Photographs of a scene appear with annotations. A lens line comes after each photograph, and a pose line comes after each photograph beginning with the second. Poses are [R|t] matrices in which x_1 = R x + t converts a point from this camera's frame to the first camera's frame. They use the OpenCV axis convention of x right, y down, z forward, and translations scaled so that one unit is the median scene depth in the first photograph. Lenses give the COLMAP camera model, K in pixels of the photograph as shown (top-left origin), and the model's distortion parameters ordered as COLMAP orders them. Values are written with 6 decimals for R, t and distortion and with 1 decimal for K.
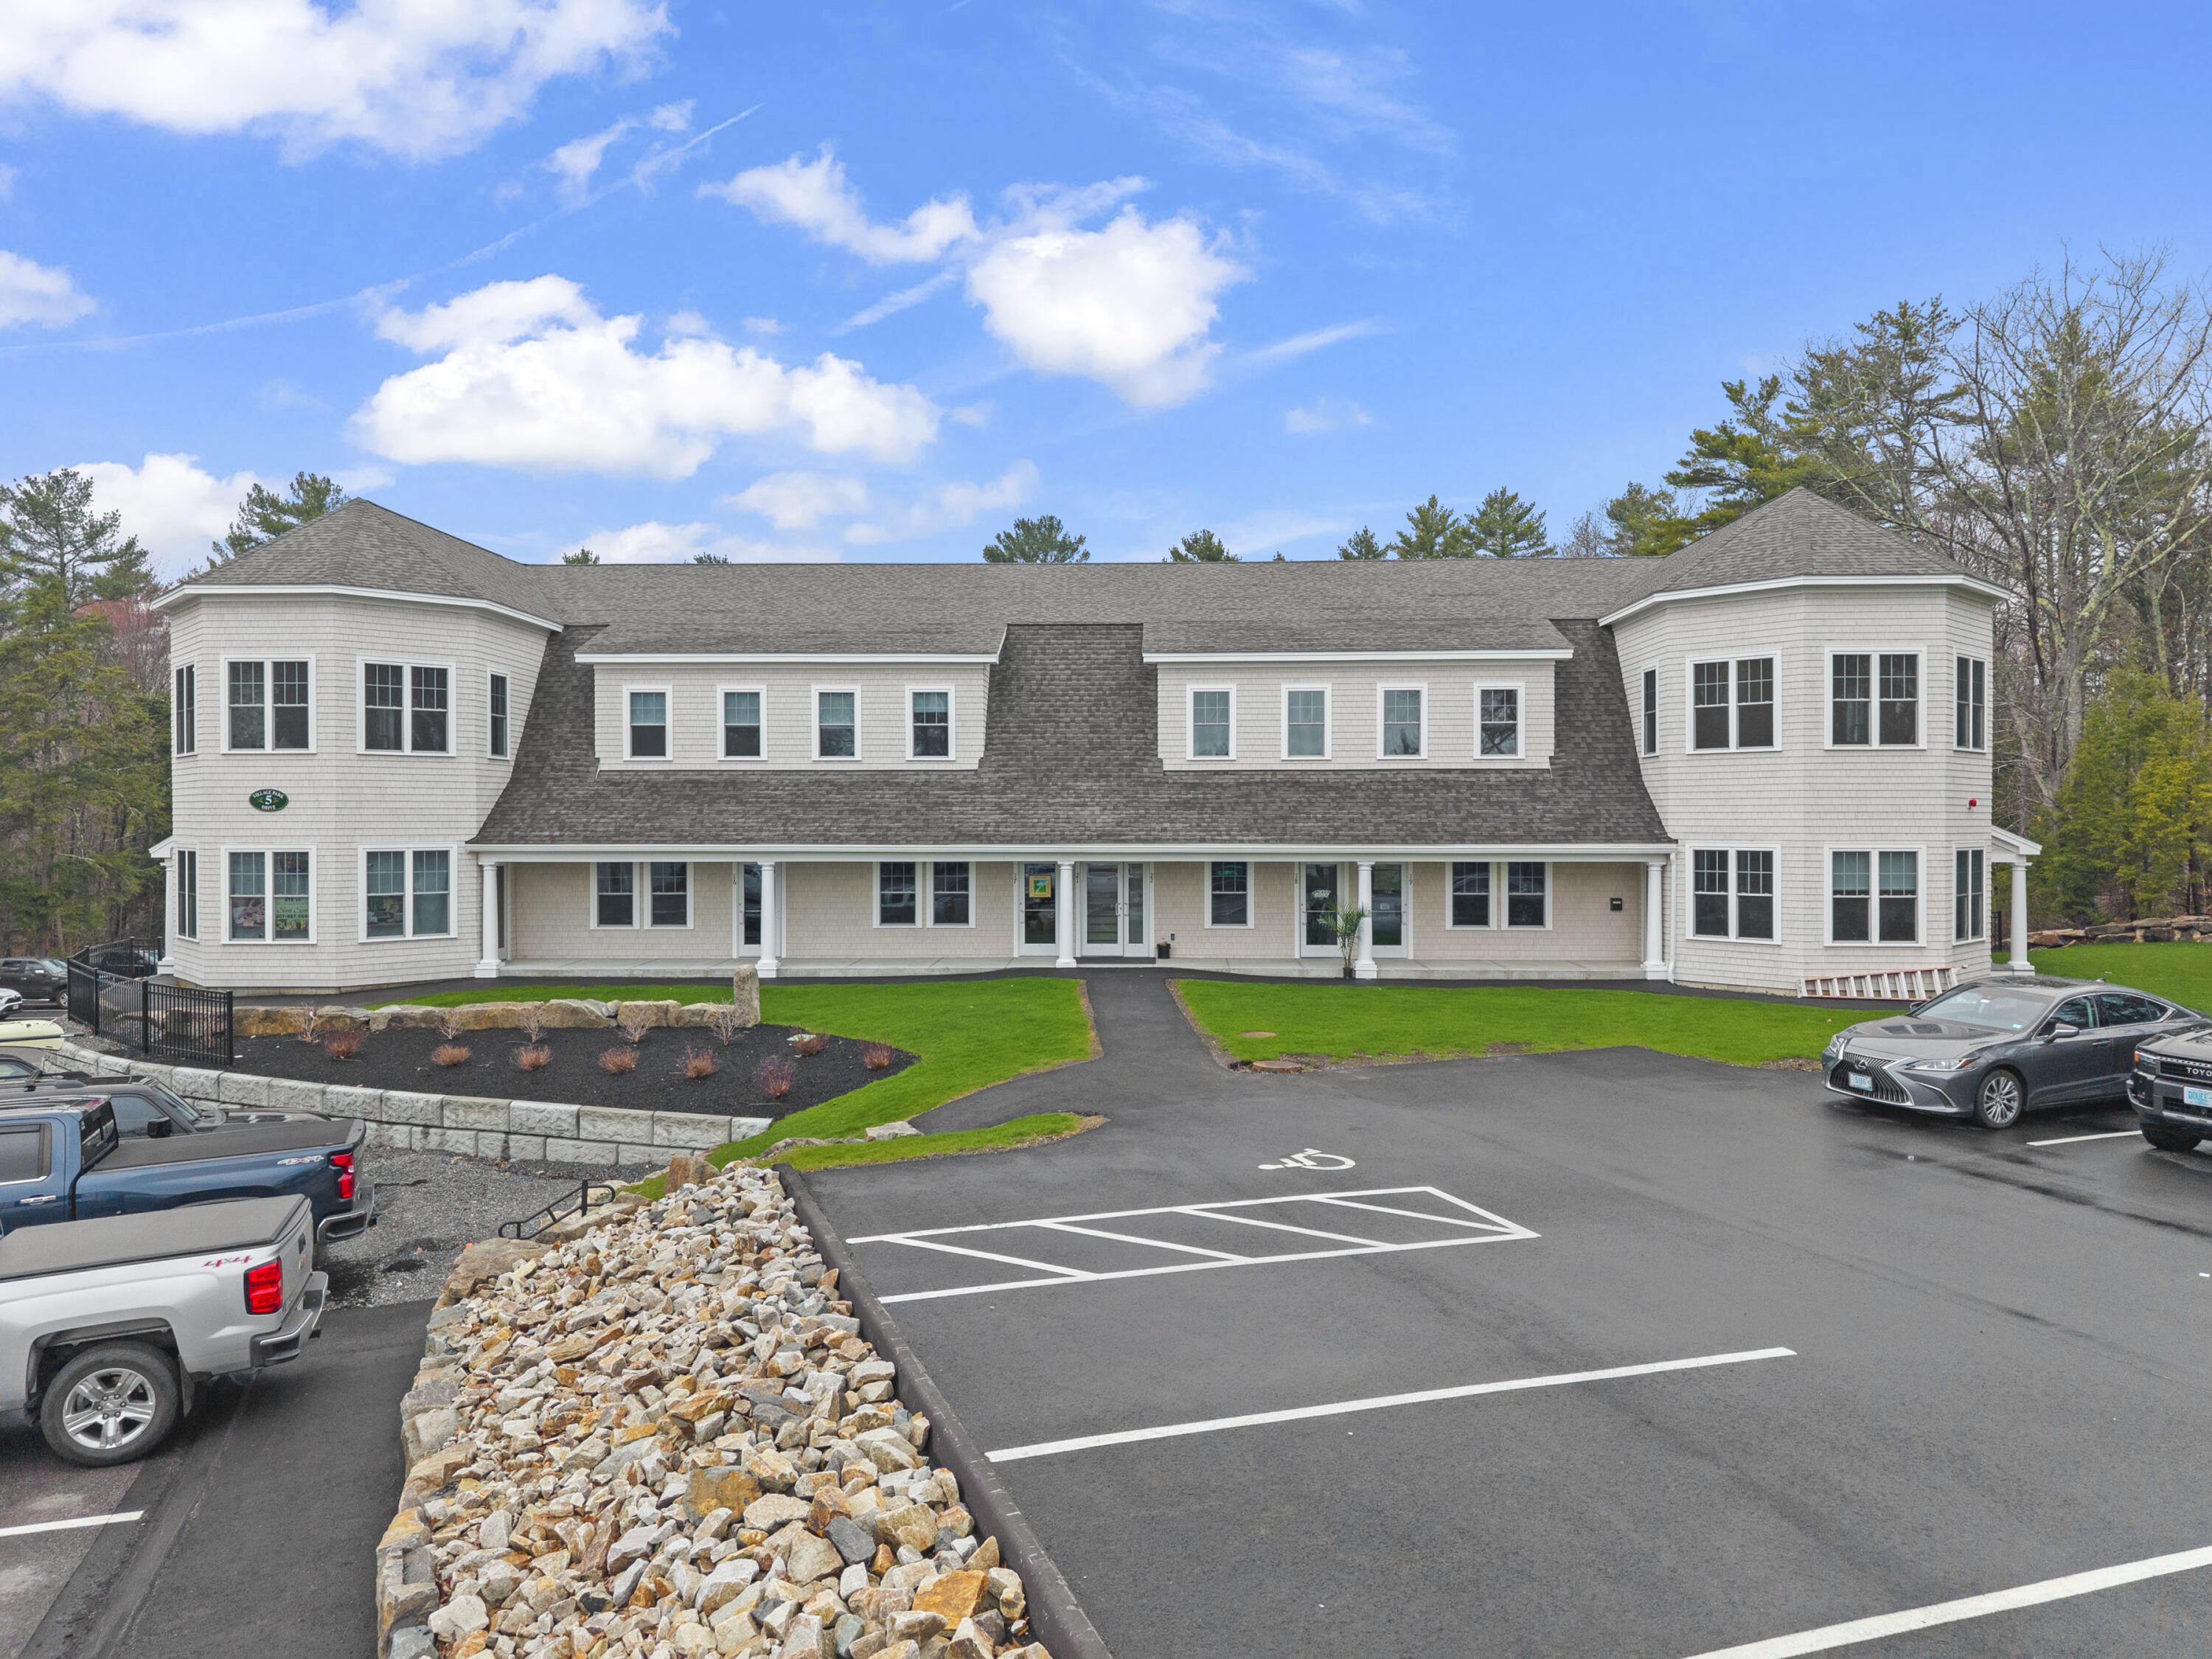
lens RADIAL K [[1478.7, 0, 1114.9], [0, 1478.7, 829.4], [0, 0, 1]] dist [0.027311, -0.023900]
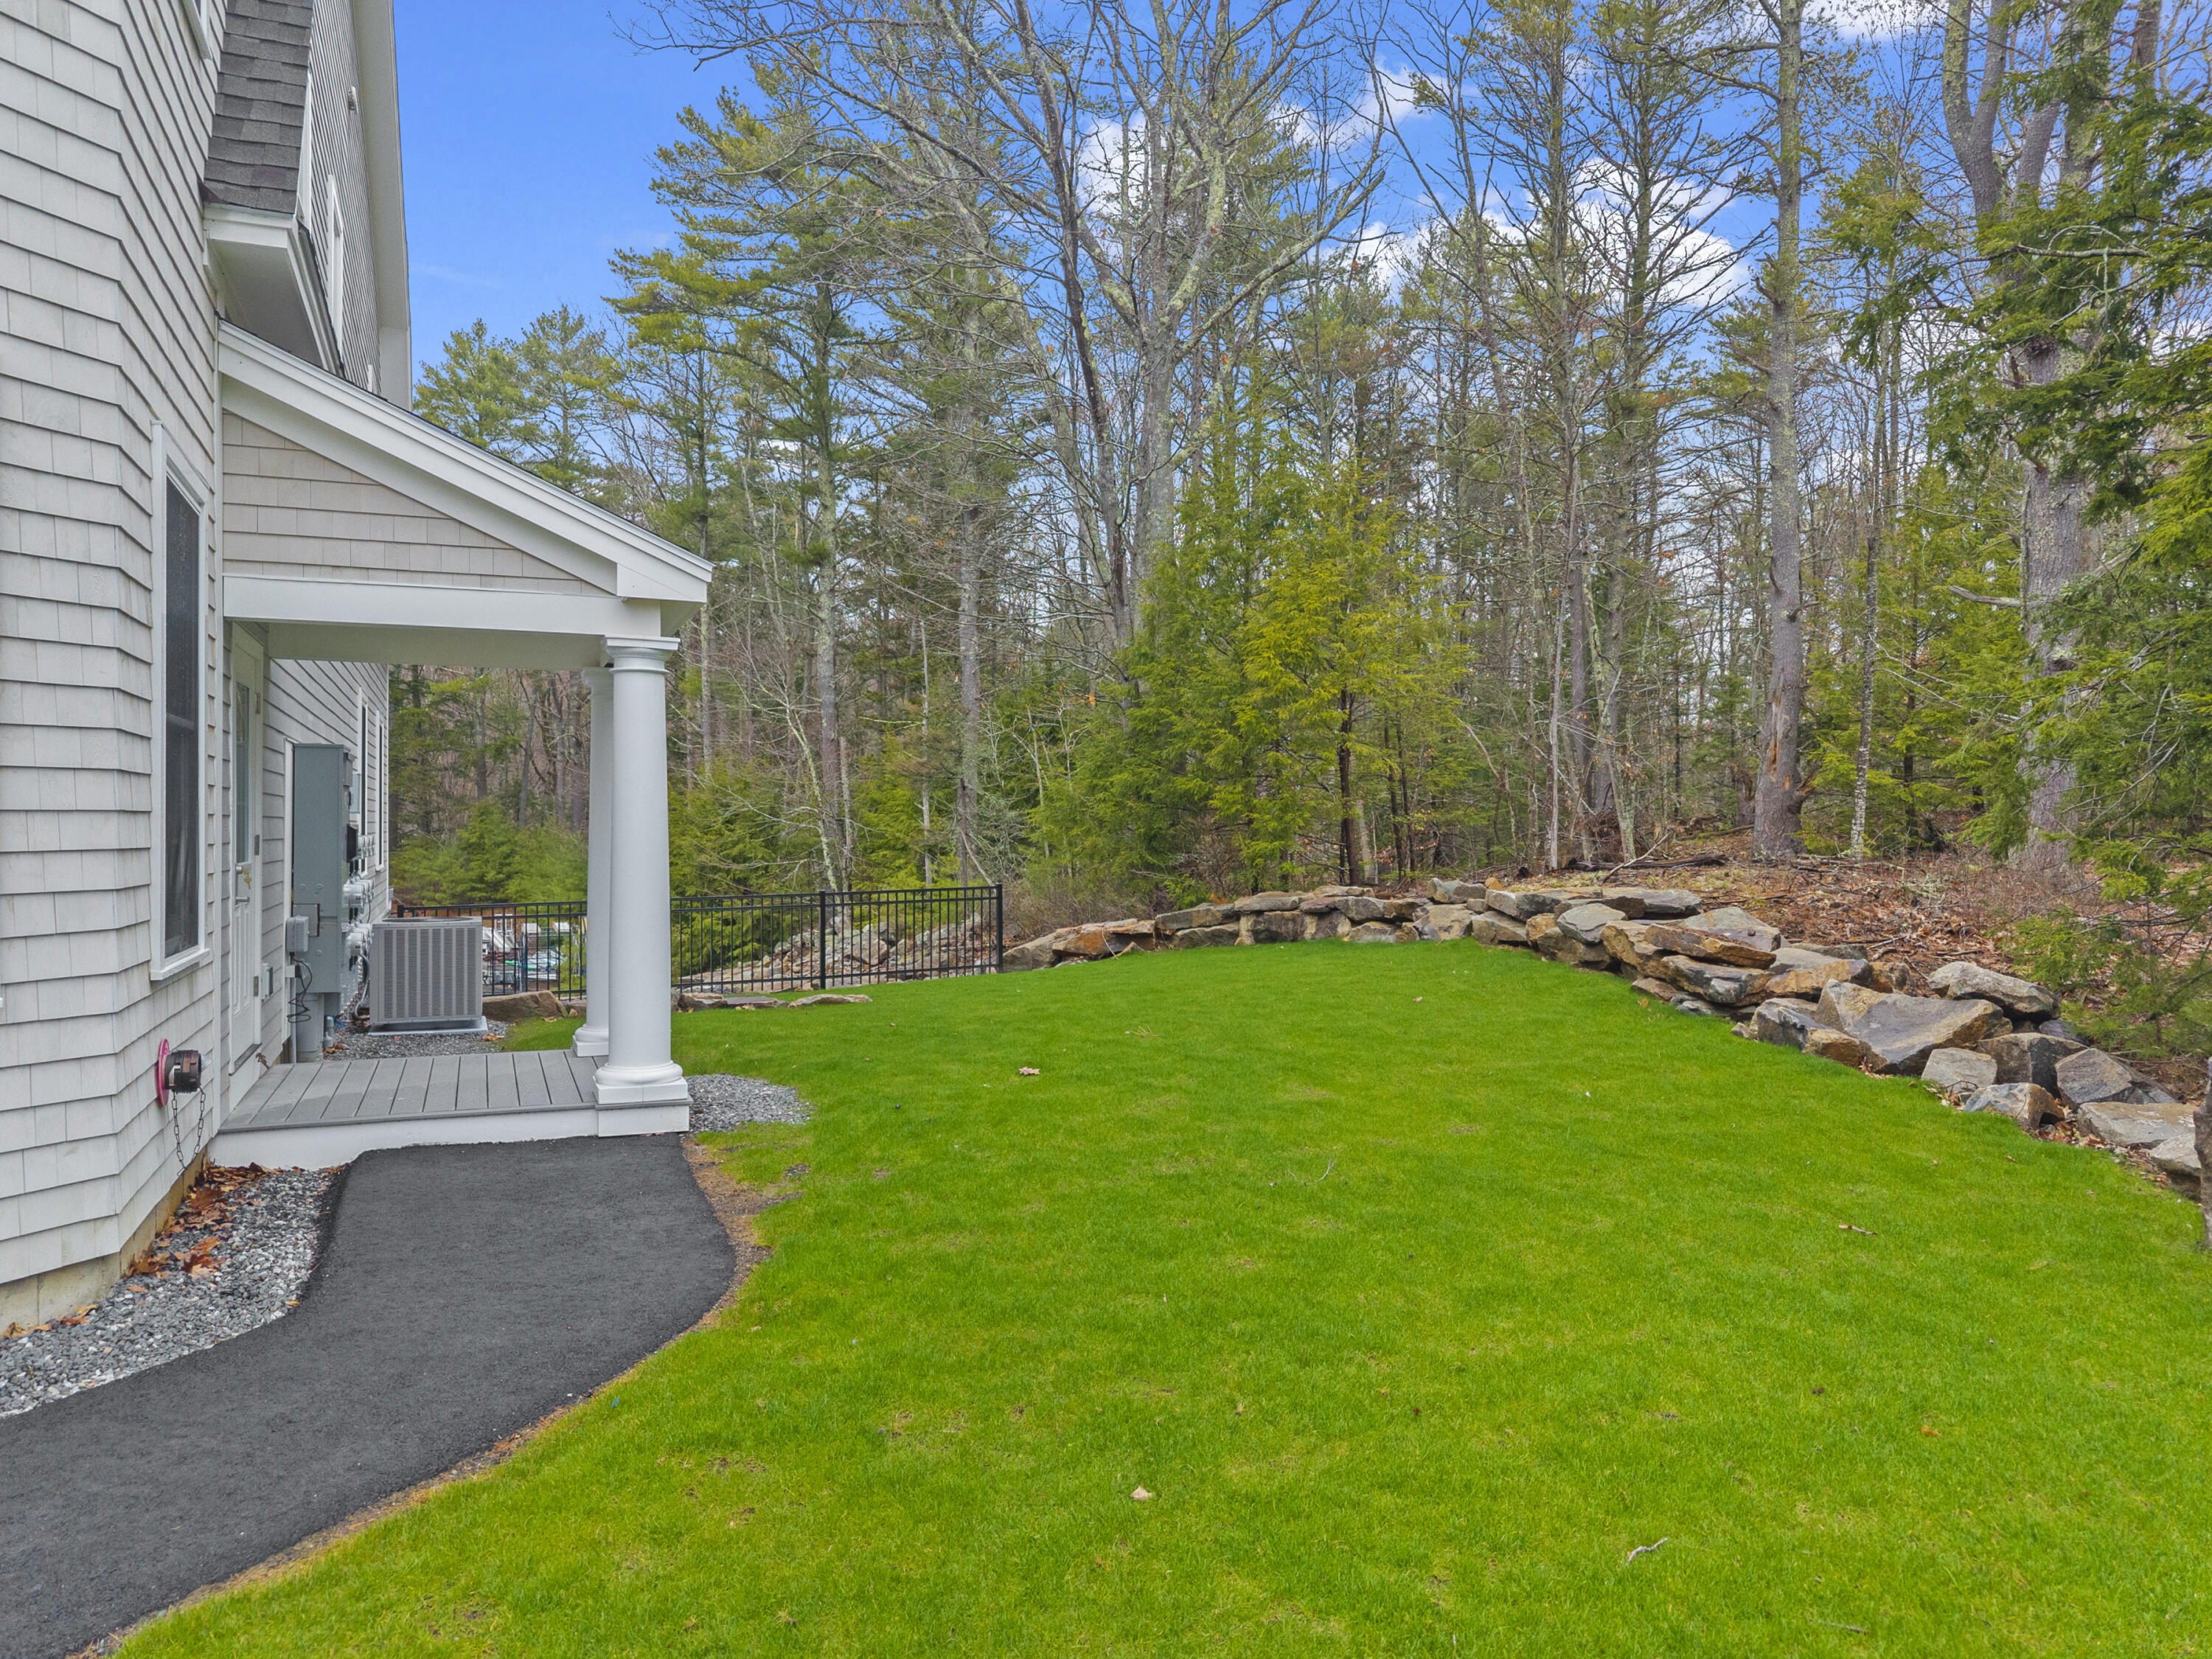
lens RADIAL K [[1478.7, 0, 1085.3], [0, 1478.7, 838.4], [0, 0, 1]] dist [0.027311, -0.023900]
pose [[0.913811, -0.003105, 0.406129, 0.579541], [0.002941, 0.999995, 0.001027, 0.053731], [-0.406130, 0.000256, 0.913815, 0.762626]]
